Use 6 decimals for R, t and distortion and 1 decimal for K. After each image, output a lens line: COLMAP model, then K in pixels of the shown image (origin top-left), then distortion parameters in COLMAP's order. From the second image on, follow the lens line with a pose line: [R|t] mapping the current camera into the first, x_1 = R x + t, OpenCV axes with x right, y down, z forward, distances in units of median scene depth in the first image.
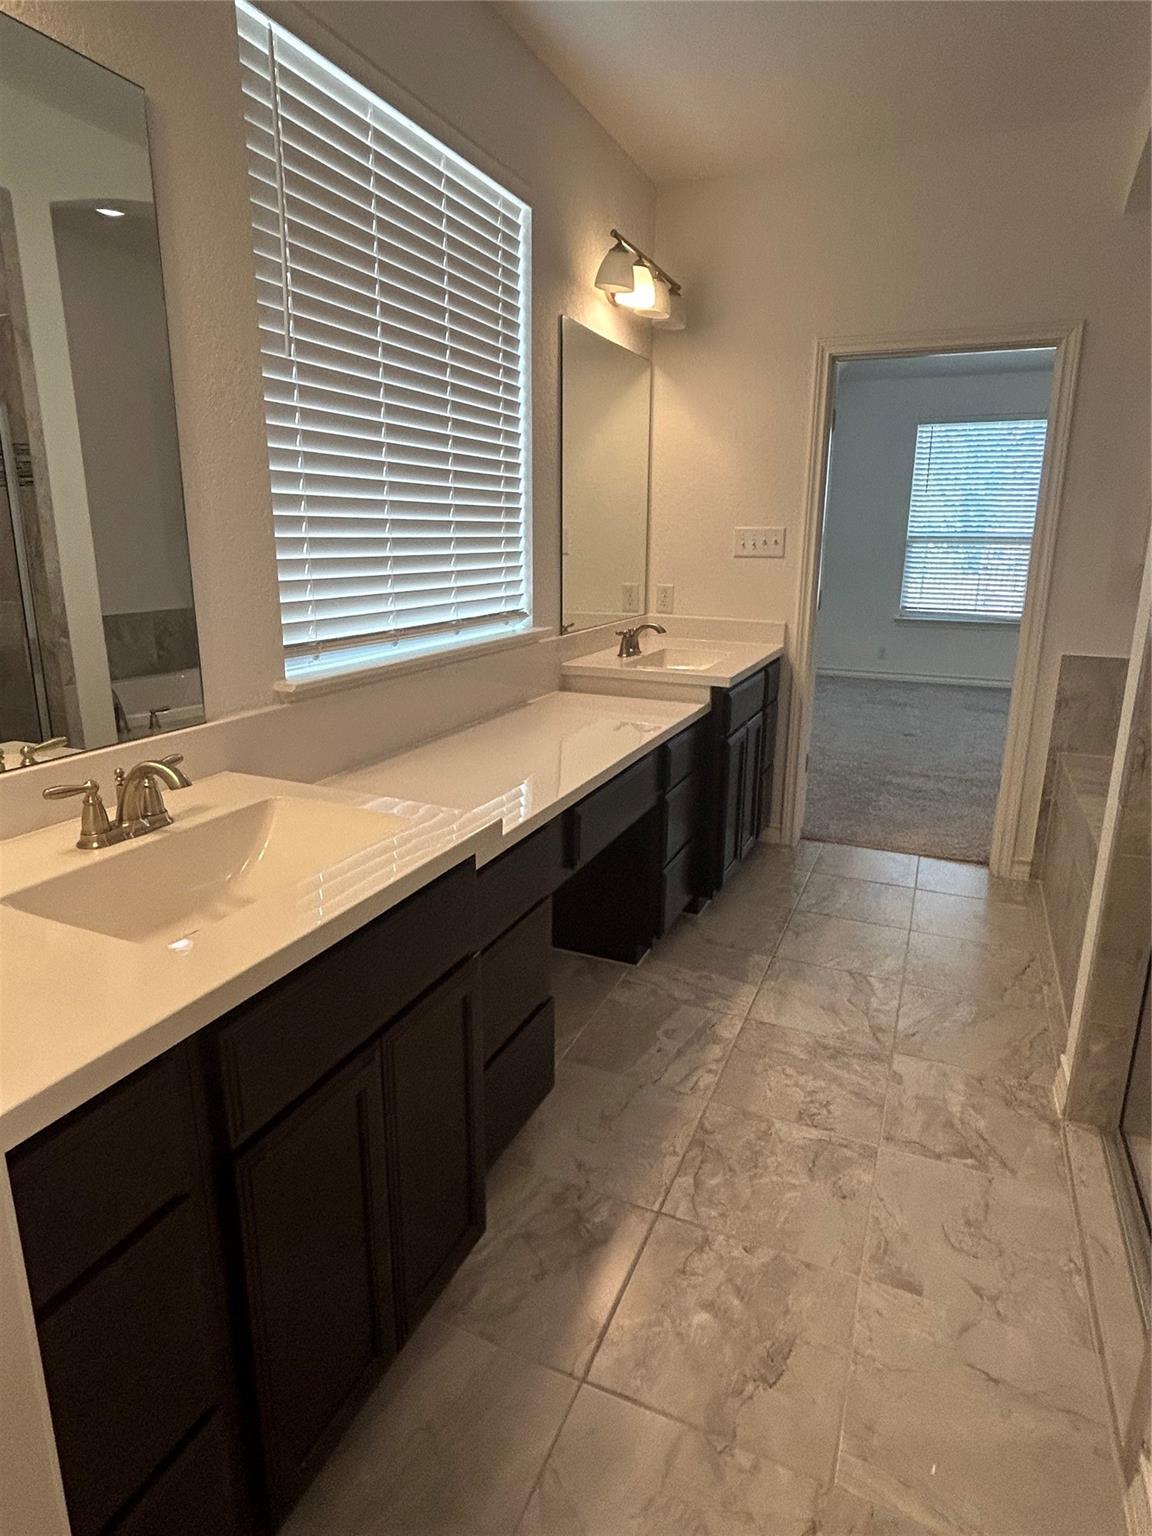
lens RADIAL K [[859.8, 0, 576.8], [0, 859.8, 749.6], [0, 0, 1]] dist [-0.004605, -0.001564]
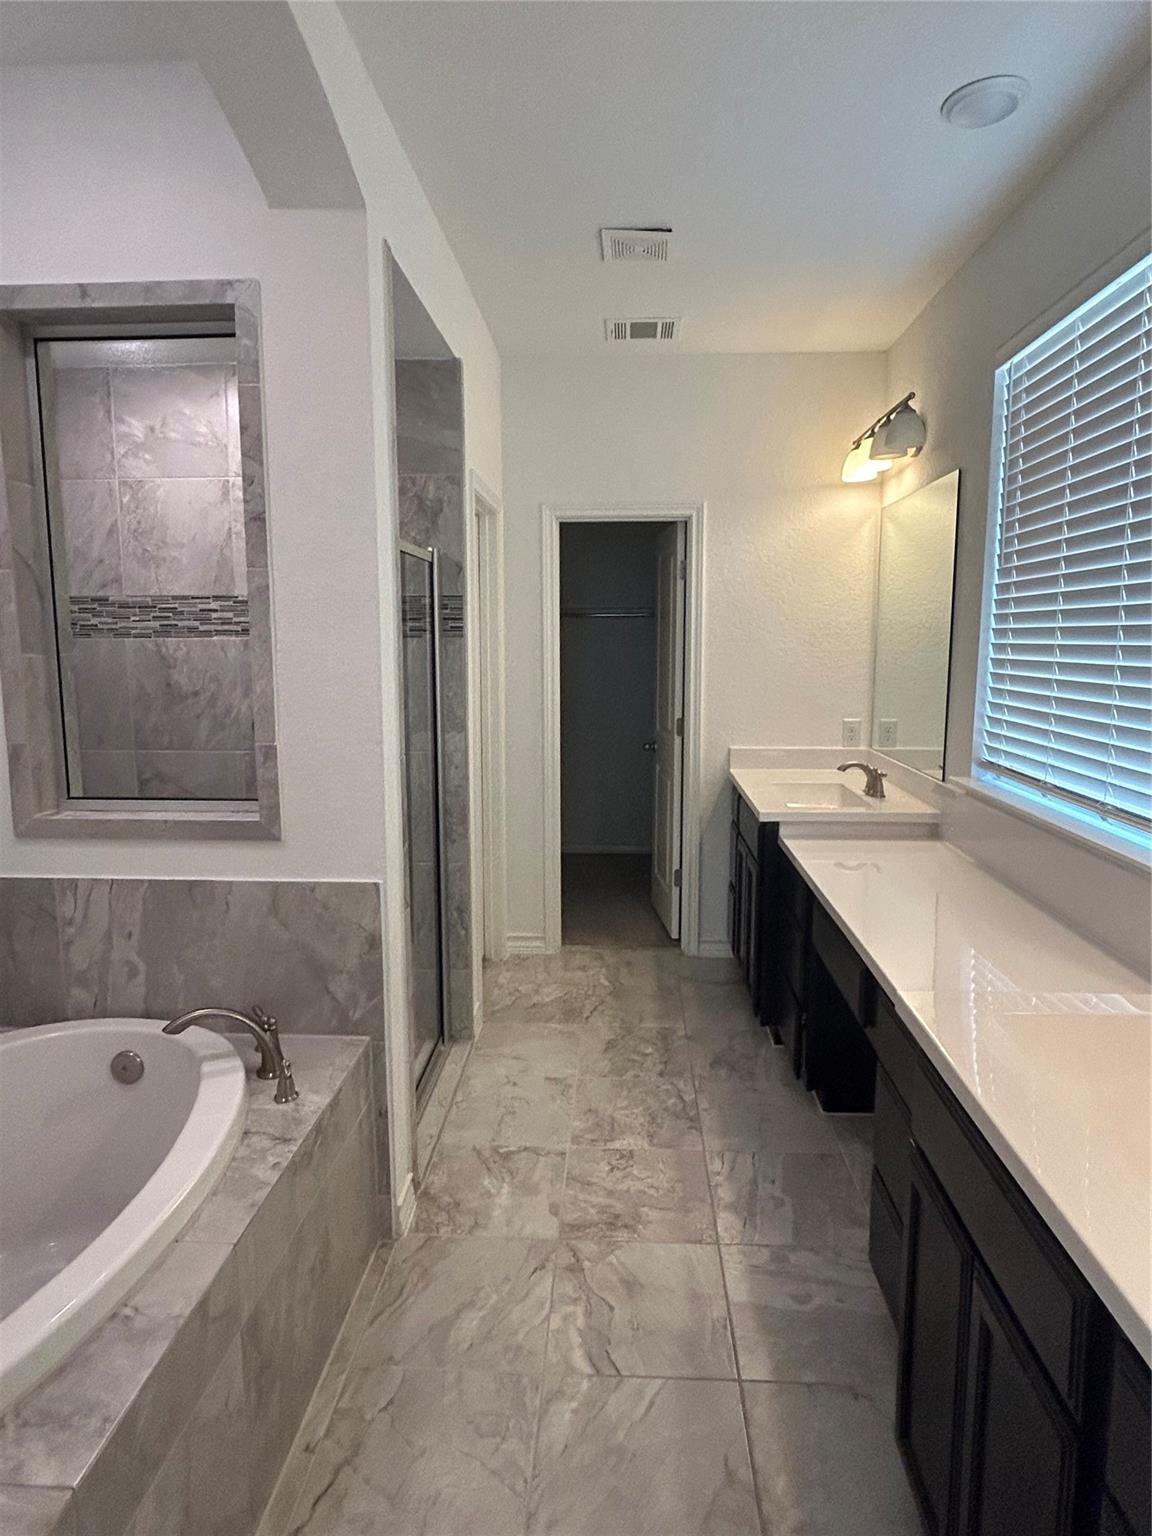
lens RADIAL K [[859.8, 0, 576.8], [0, 859.8, 749.6], [0, 0, 1]] dist [-0.004605, -0.001564]
pose [[-0.937284, 0.041786, -0.346053, 0.689265], [-0.087670, 0.932613, 0.350068, -0.496205], [0.337361, 0.358452, -0.870459, 1.728933]]
